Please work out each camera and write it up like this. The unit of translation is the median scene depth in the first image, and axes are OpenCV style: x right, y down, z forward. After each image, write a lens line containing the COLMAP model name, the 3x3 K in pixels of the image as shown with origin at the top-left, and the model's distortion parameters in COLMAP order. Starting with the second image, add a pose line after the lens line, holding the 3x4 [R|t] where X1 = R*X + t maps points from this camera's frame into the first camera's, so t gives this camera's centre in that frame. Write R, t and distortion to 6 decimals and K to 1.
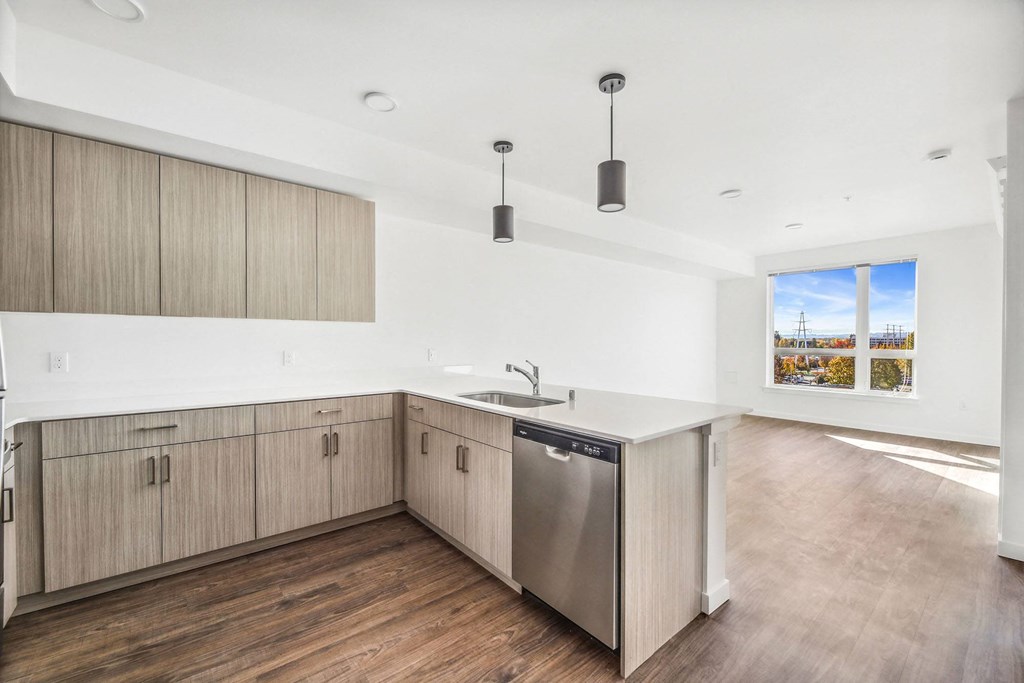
lens RADIAL K [[420.8, 0, 512.3], [0, 420.8, 344.6], [0, 0, 1]] dist [-0.001152, 0.000055]
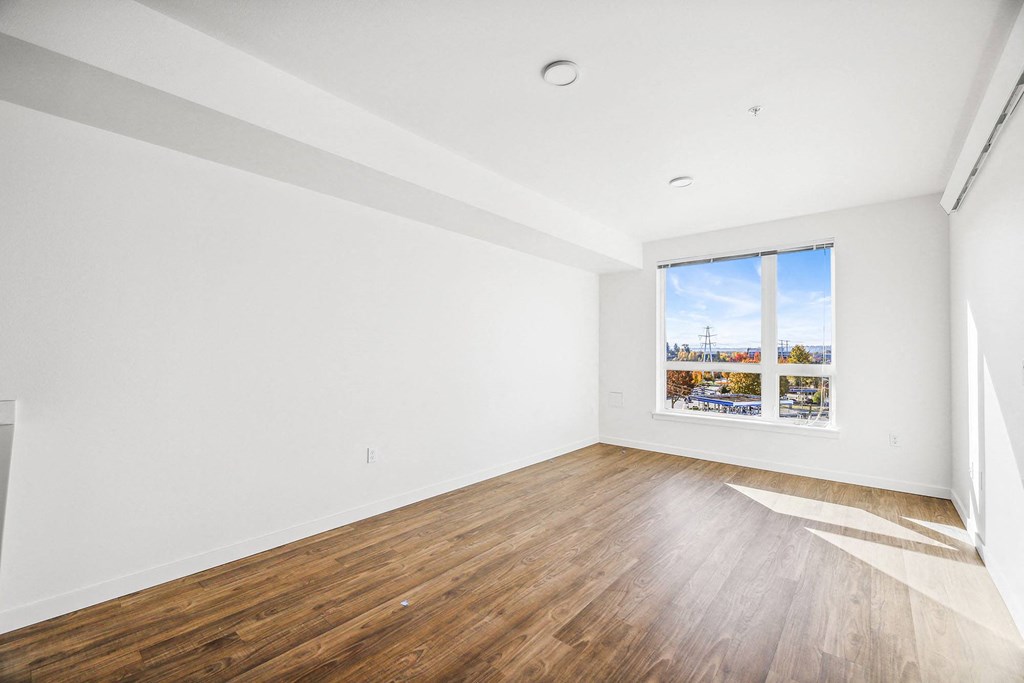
lens RADIAL K [[420.8, 0, 512.3], [0, 420.8, 344.6], [0, 0, 1]] dist [-0.001152, 0.000055]
pose [[0.986049, 0.010169, 0.166143, 0.221423], [-0.005694, 0.999609, -0.027387, -0.001157], [-0.166357, 0.026058, 0.985721, 0.293003]]
